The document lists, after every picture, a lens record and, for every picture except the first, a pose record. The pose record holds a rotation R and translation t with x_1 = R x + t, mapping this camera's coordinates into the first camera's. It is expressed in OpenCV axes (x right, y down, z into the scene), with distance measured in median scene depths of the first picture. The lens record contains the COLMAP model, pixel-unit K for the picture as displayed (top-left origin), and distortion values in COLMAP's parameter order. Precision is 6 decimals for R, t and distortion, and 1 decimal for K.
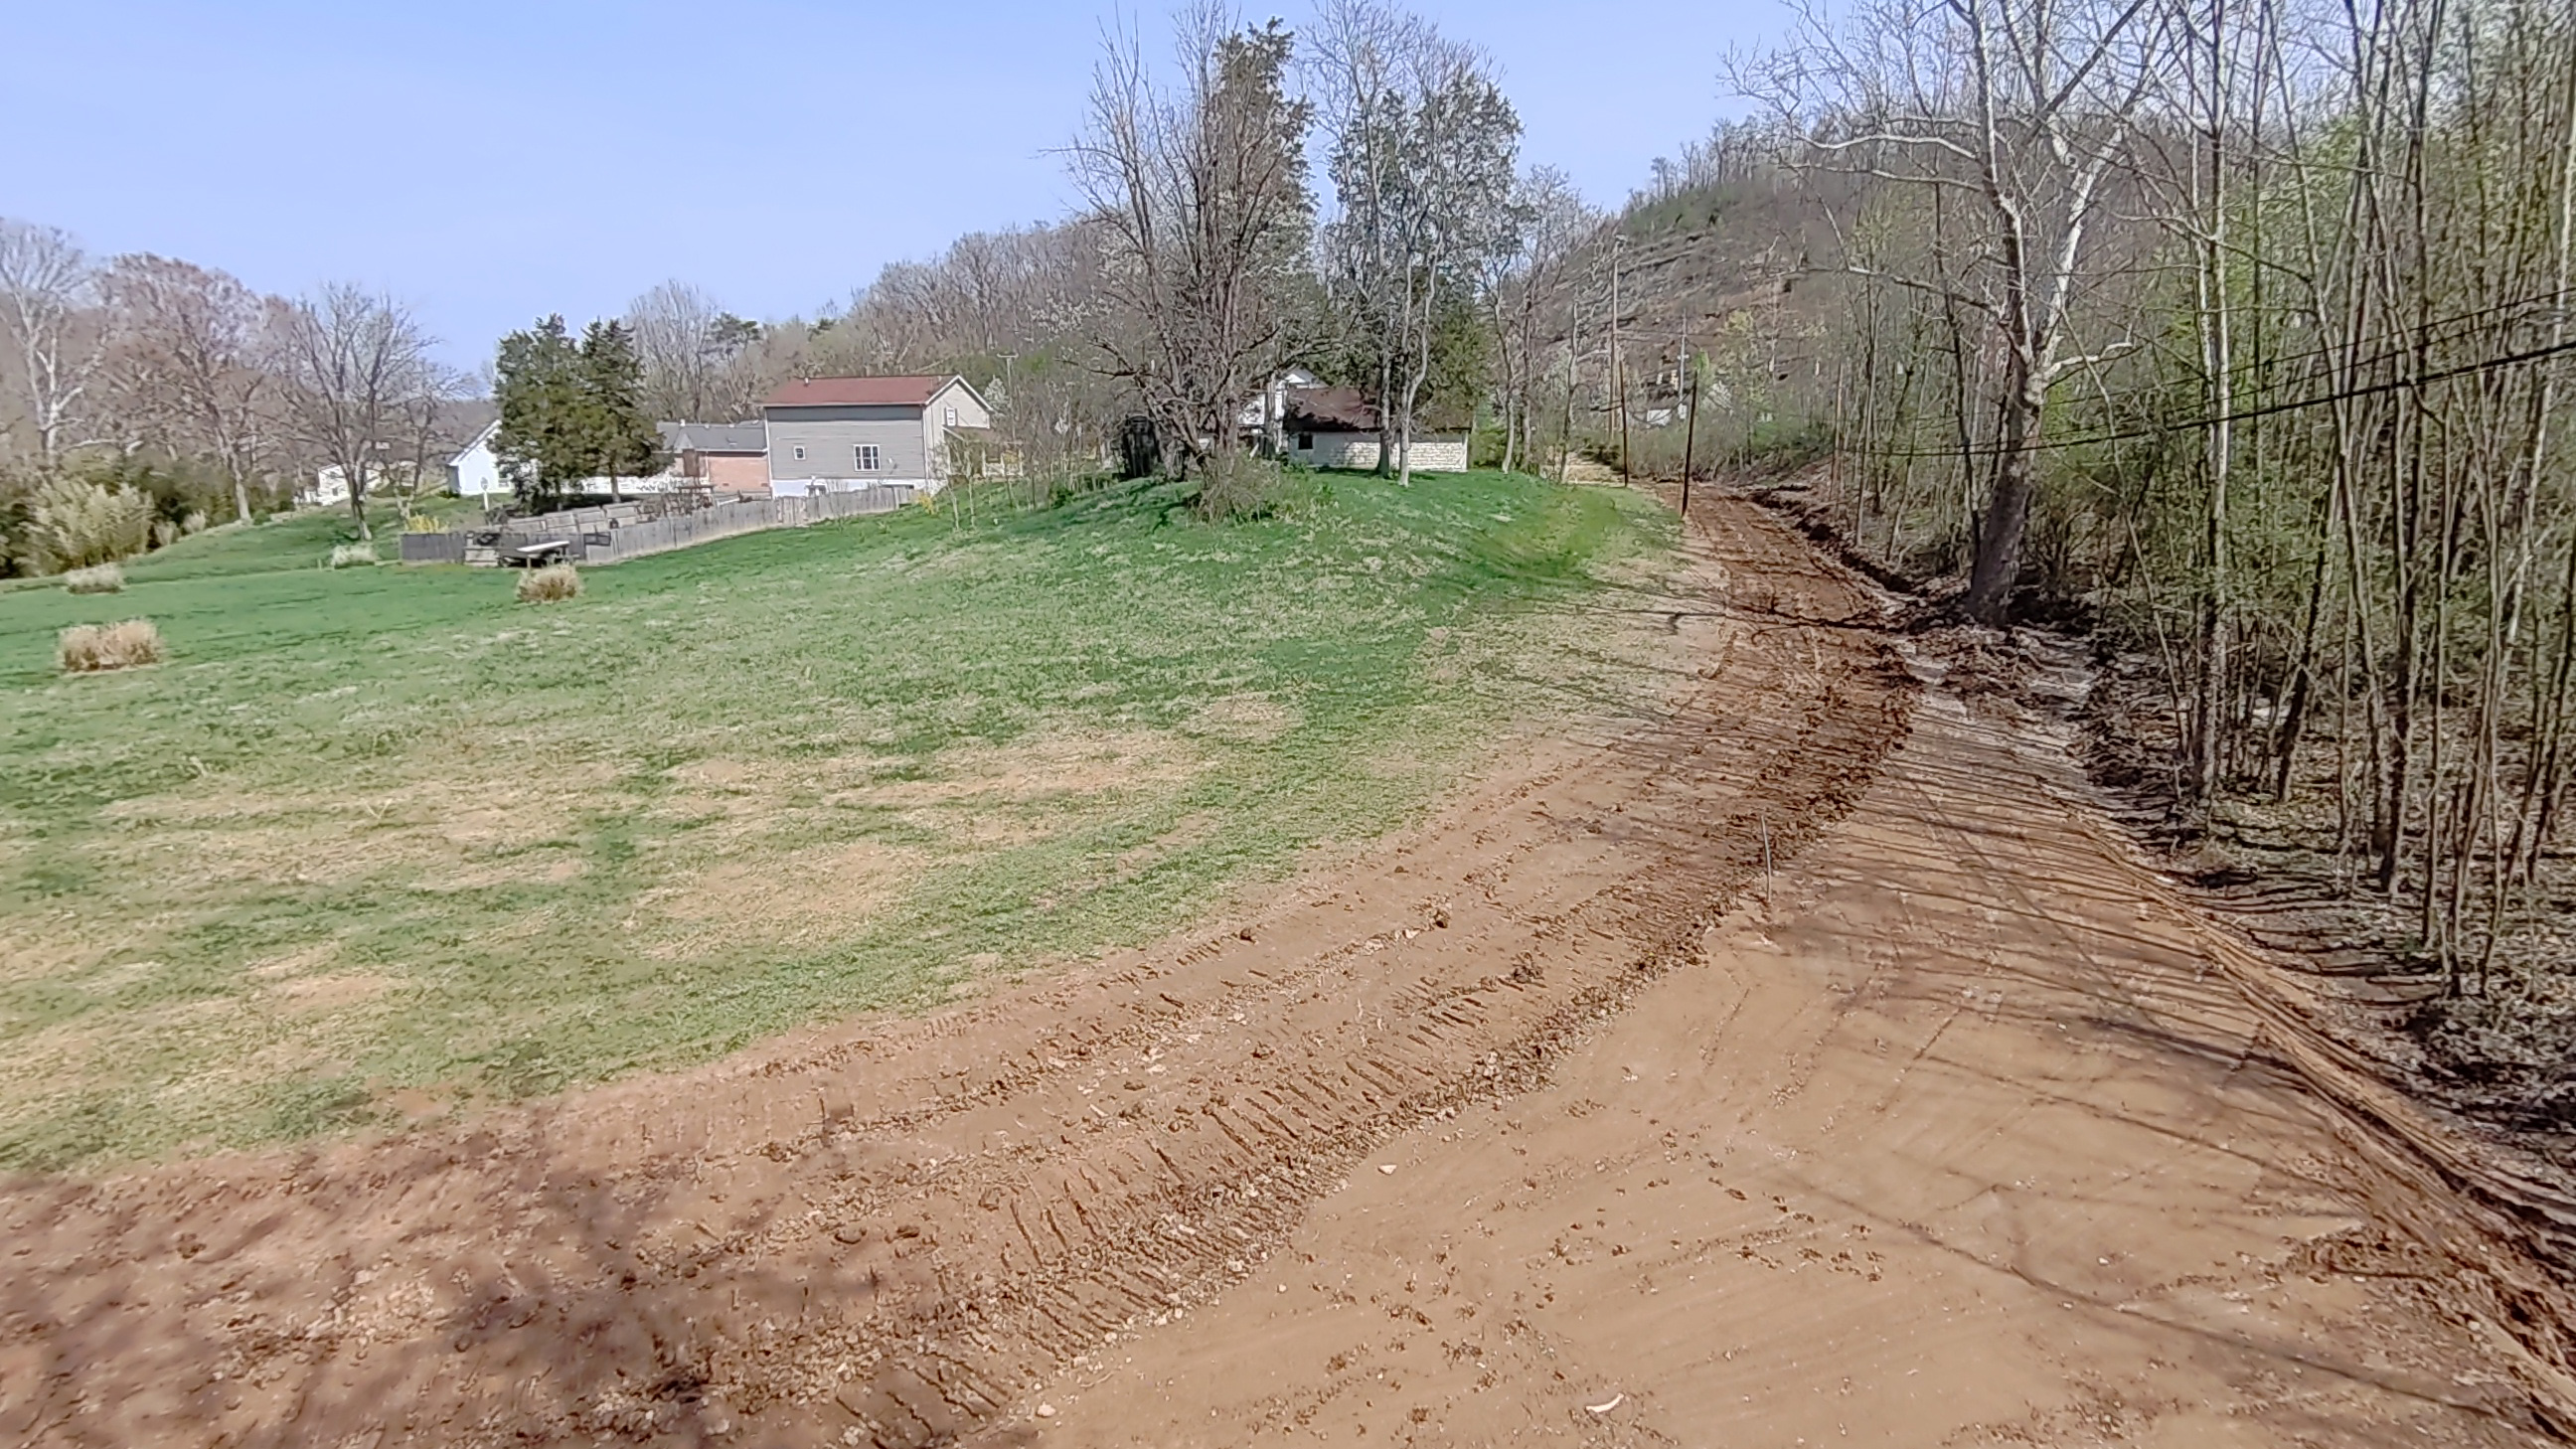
lens RADIAL K [[1391.6, 0, 1288.6], [0, 1391.6, 729.2], [0, 0, 1]] dist [0.002200, -0.003313]
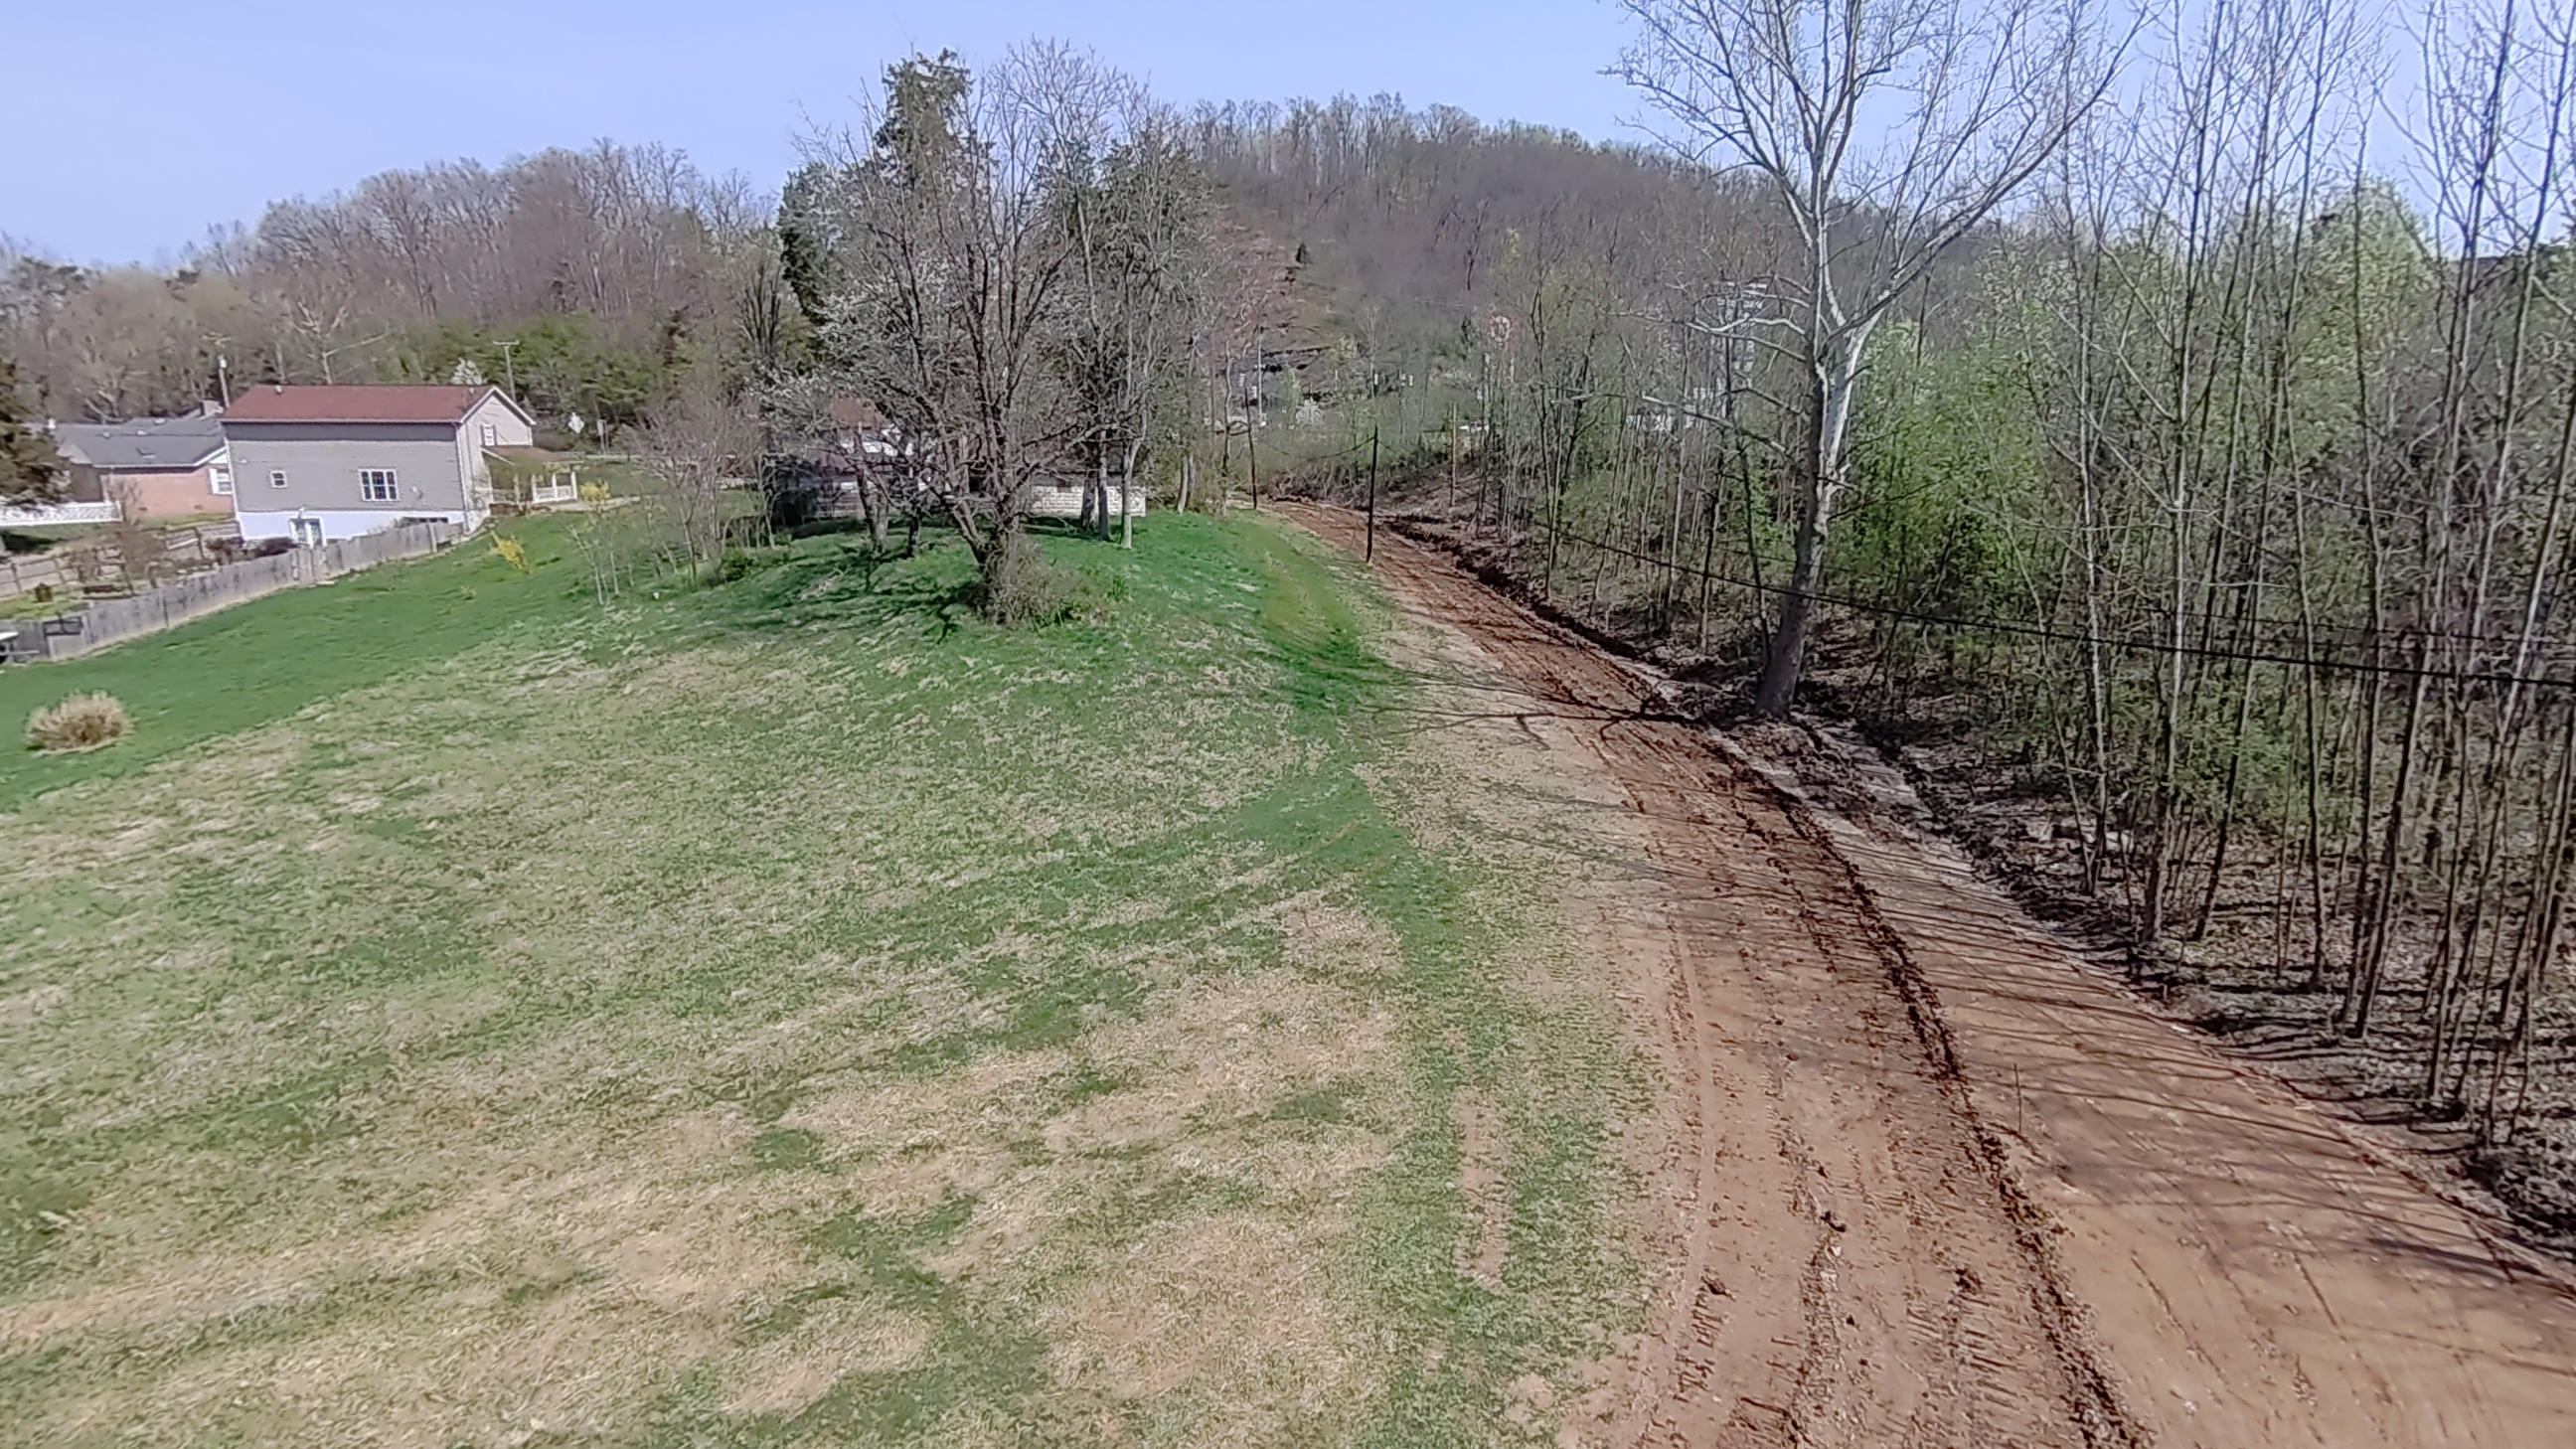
lens RADIAL K [[1391.6, 0, 1298.6], [0, 1391.6, 711.1], [0, 0, 1]] dist [0.002200, -0.003313]
pose [[0.930881, -0.072235, 0.358109, -0.237003], [0.065699, 0.997376, 0.030403, -0.118550], [-0.359366, -0.004774, 0.933185, 0.055767]]
